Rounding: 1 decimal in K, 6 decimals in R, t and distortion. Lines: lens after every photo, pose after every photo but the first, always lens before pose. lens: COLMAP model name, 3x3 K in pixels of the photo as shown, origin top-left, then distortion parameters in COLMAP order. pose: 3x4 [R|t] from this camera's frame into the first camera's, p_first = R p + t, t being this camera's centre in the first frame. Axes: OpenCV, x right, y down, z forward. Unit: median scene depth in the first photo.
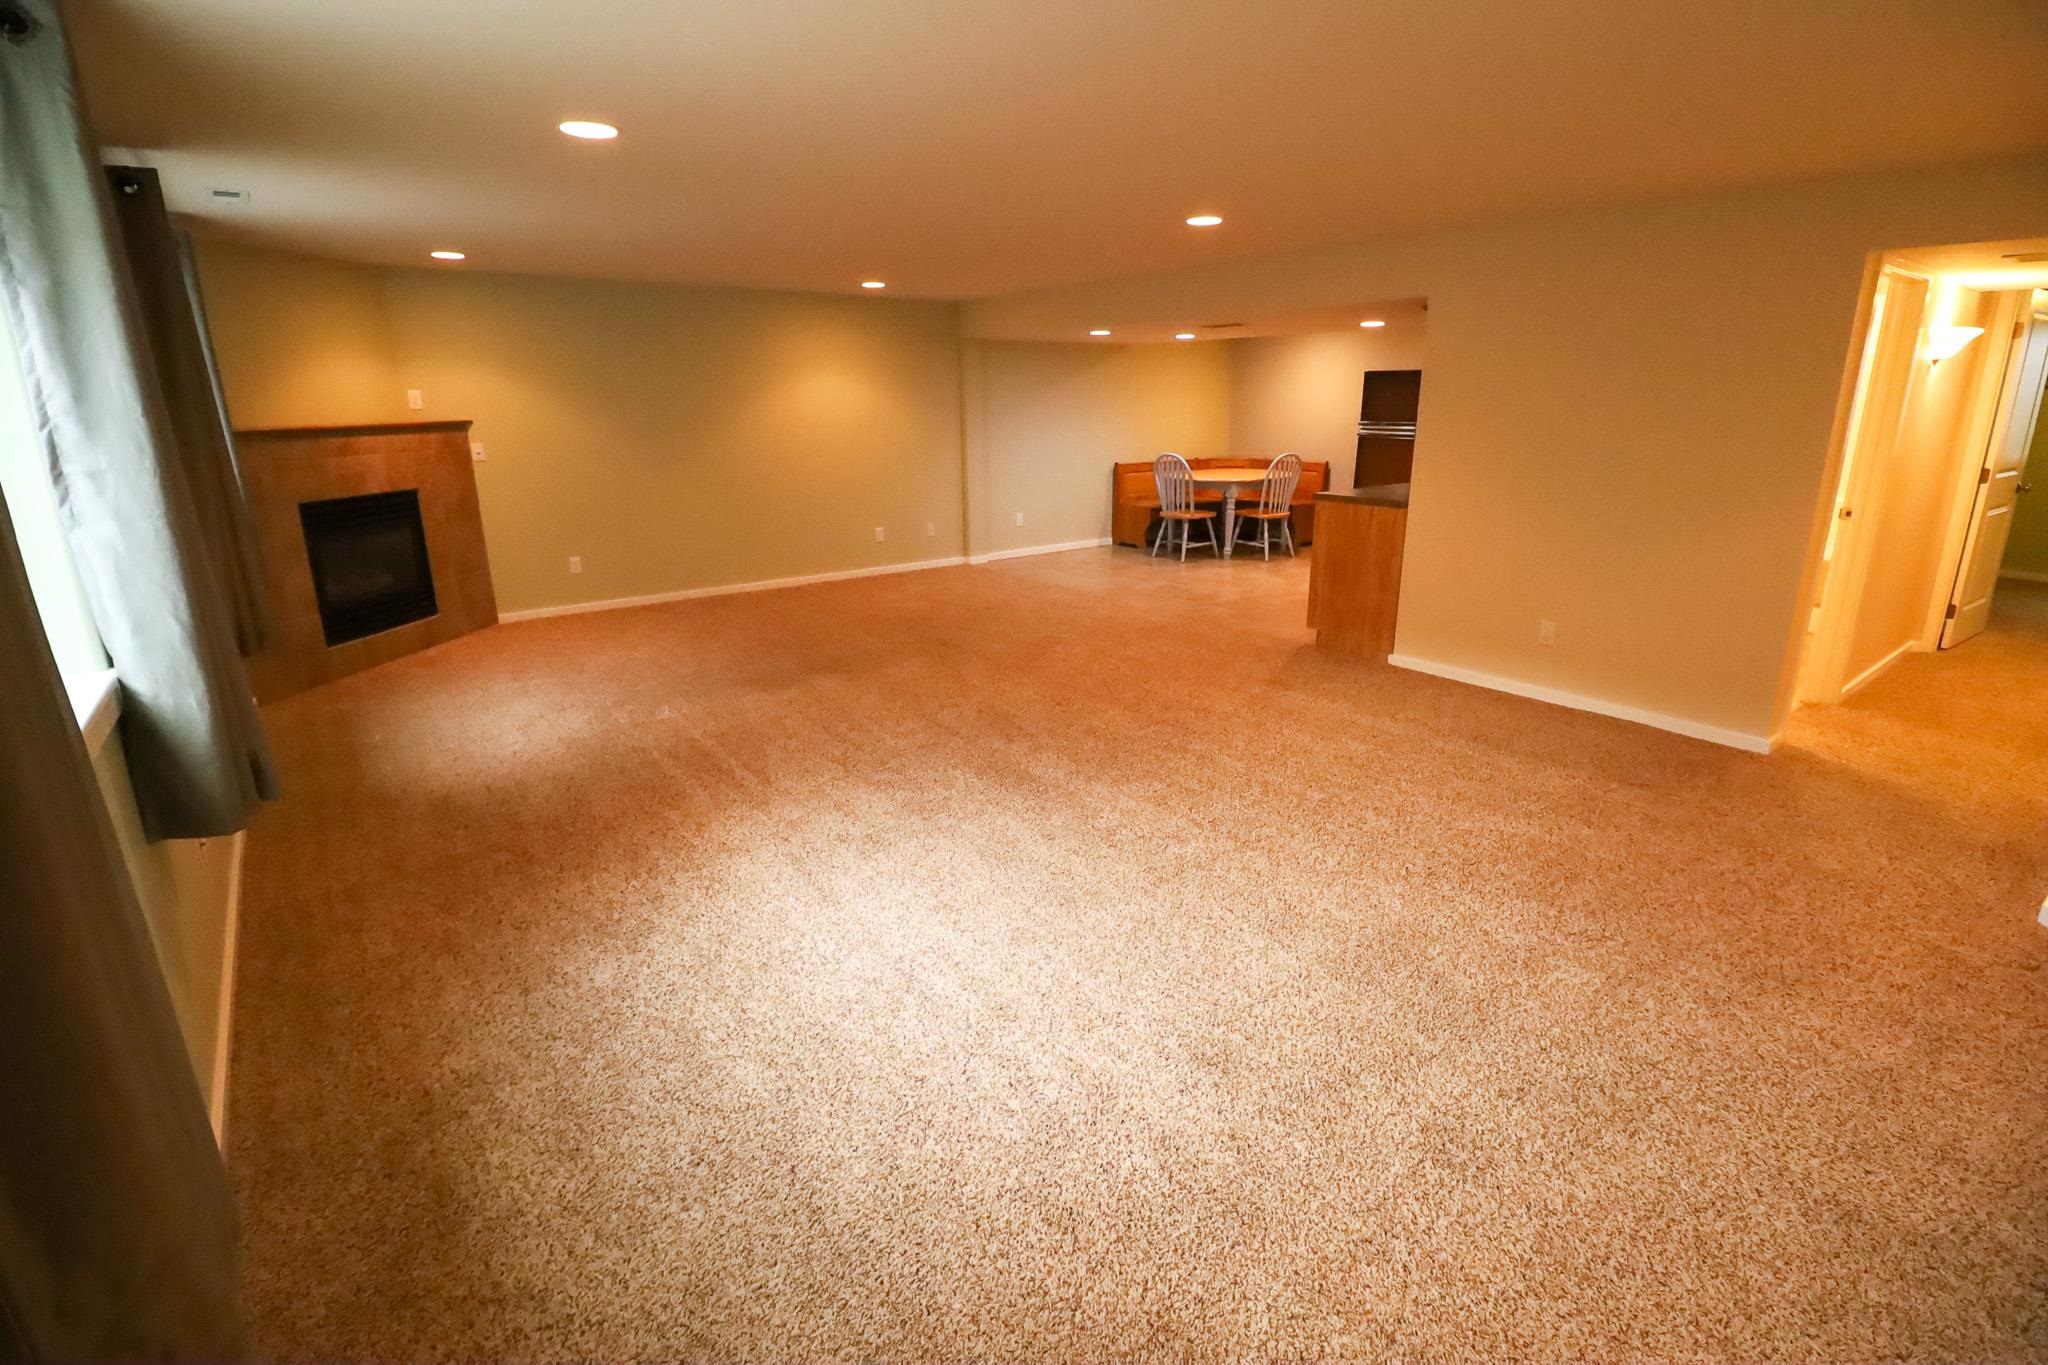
lens RADIAL K [[934.0, 0, 1019.9], [0, 934.0, 688.0], [0, 0, 1]] dist [-0.019218, -0.002615]
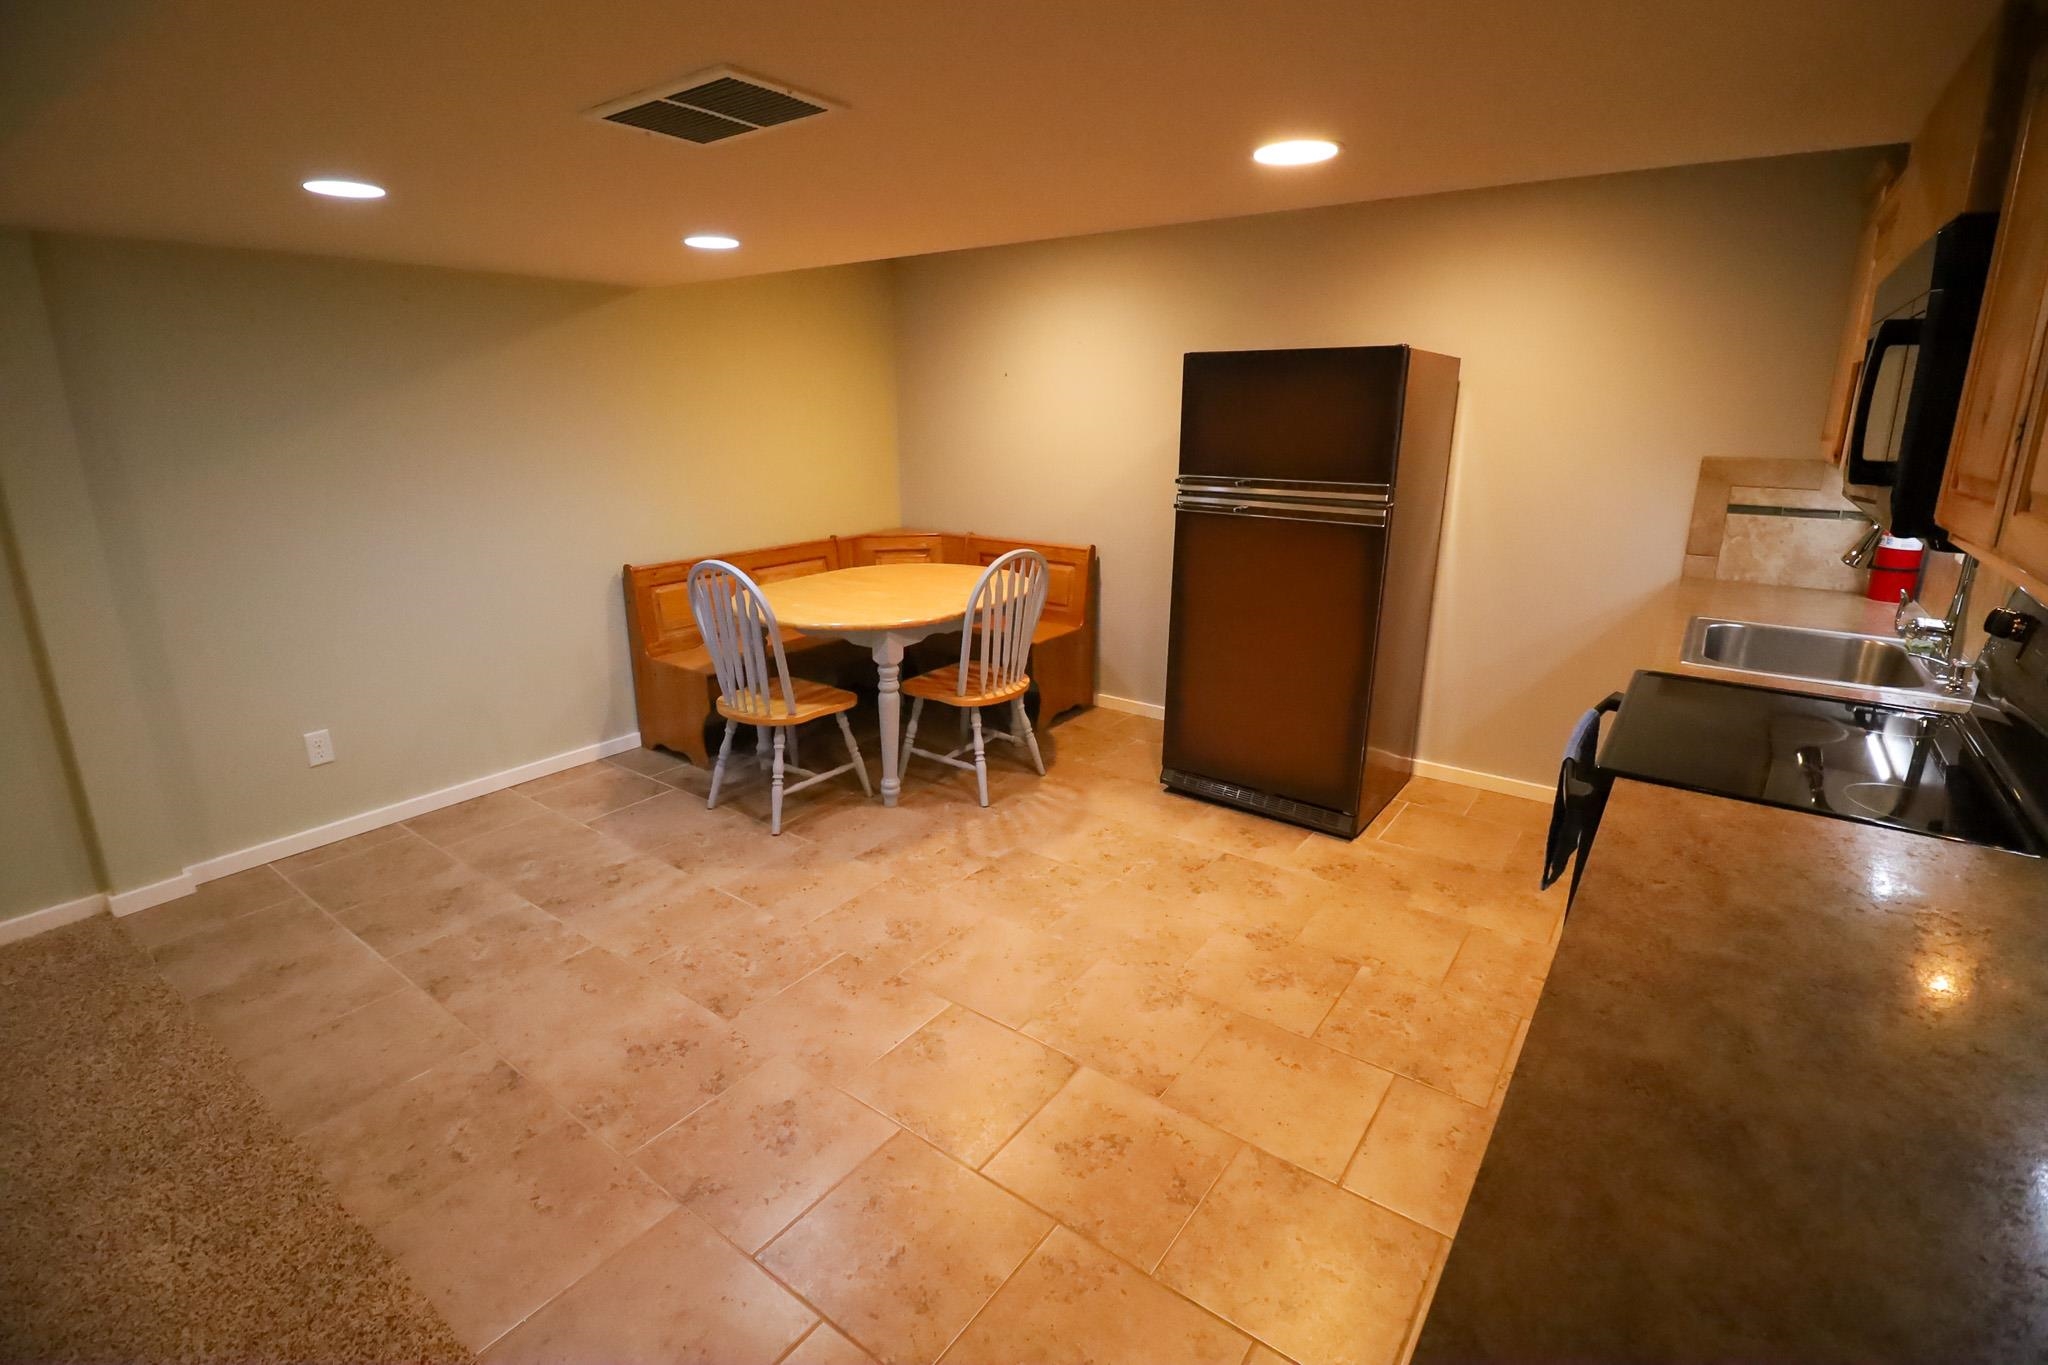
lens RADIAL K [[934.0, 0, 1026.2], [0, 934.0, 678.4], [0, 0, 1]] dist [-0.019218, -0.002615]
pose [[0.957968, -0.065489, 0.279300, 0.166528], [0.069625, 0.997561, -0.004900, -0.186820], [-0.278298, 0.024141, 0.960191, 0.580336]]
